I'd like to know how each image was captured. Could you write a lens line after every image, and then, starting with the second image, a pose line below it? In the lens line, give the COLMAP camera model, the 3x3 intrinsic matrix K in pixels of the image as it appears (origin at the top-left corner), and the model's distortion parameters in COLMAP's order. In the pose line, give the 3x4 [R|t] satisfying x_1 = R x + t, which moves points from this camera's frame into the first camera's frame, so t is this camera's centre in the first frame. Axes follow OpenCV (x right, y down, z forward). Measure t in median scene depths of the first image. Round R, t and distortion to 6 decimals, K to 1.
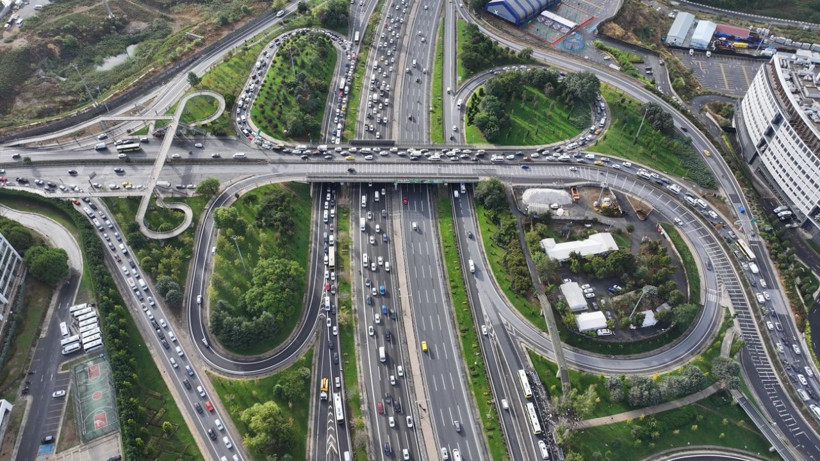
lens RADIAL K [[557.4, 0, 410.0], [0, 557.4, 230.5], [0, 0, 1]] dist [0.007244, 0.007720]
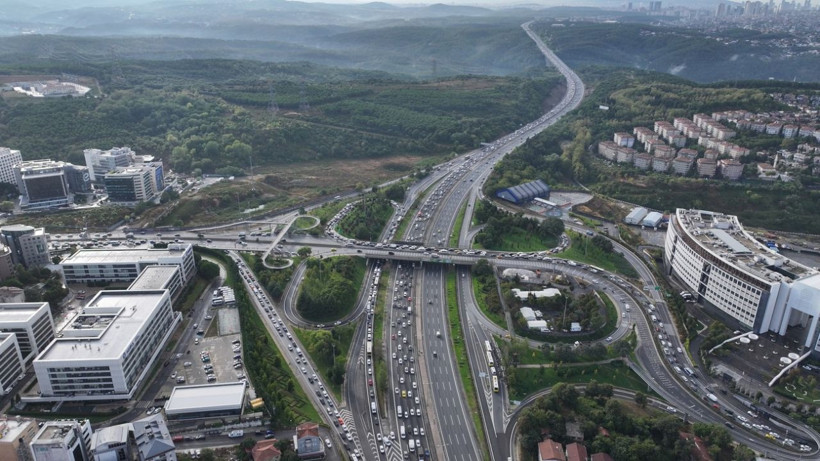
lens RADIAL K [[557.4, 0, 410.0], [0, 557.4, 230.5], [0, 0, 1]] dist [0.007244, 0.007720]
pose [[0.992185, 0.049801, -0.114404, 0.118558], [-0.096693, 0.886389, -0.452730, 0.551708], [0.078861, 0.460254, 0.884278, -0.414515]]
